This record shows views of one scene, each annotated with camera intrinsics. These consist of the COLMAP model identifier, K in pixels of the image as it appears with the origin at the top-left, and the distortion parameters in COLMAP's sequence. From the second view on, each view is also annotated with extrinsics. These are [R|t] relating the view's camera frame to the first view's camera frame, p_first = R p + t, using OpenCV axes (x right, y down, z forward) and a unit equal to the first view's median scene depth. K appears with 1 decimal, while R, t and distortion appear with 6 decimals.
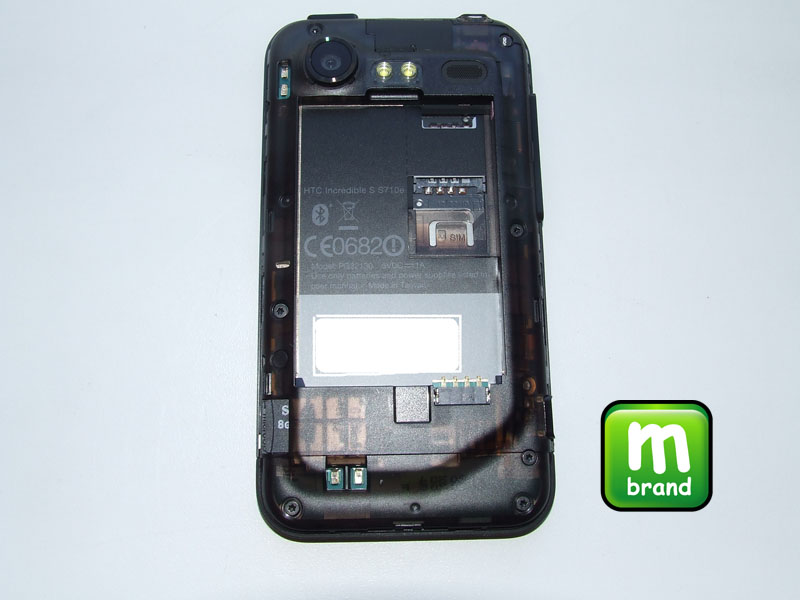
lens RADIAL K [[860.7, 0, 406.7], [0, 860.7, 301.0], [0, 0, 1]] dist [-0.090681, 0.000000]
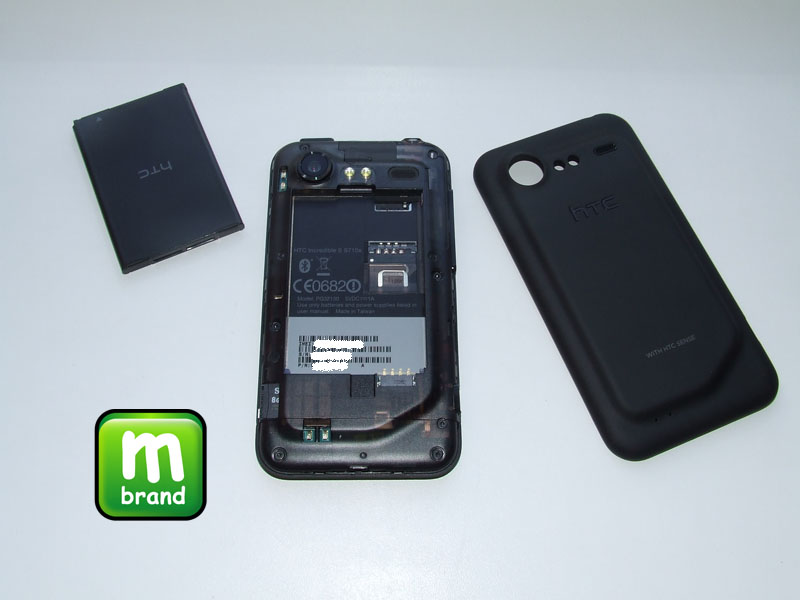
lens RADIAL K [[860.7, 0, 395.9], [0, 860.7, 300.1], [0, 0, 1]] dist [-0.090681, 0.000000]
pose [[0.999913, 0.004329, -0.012492, 0.075964], [-0.006499, 0.983769, -0.179324, 0.223716], [0.011513, 0.179390, 0.983711, -0.449581]]
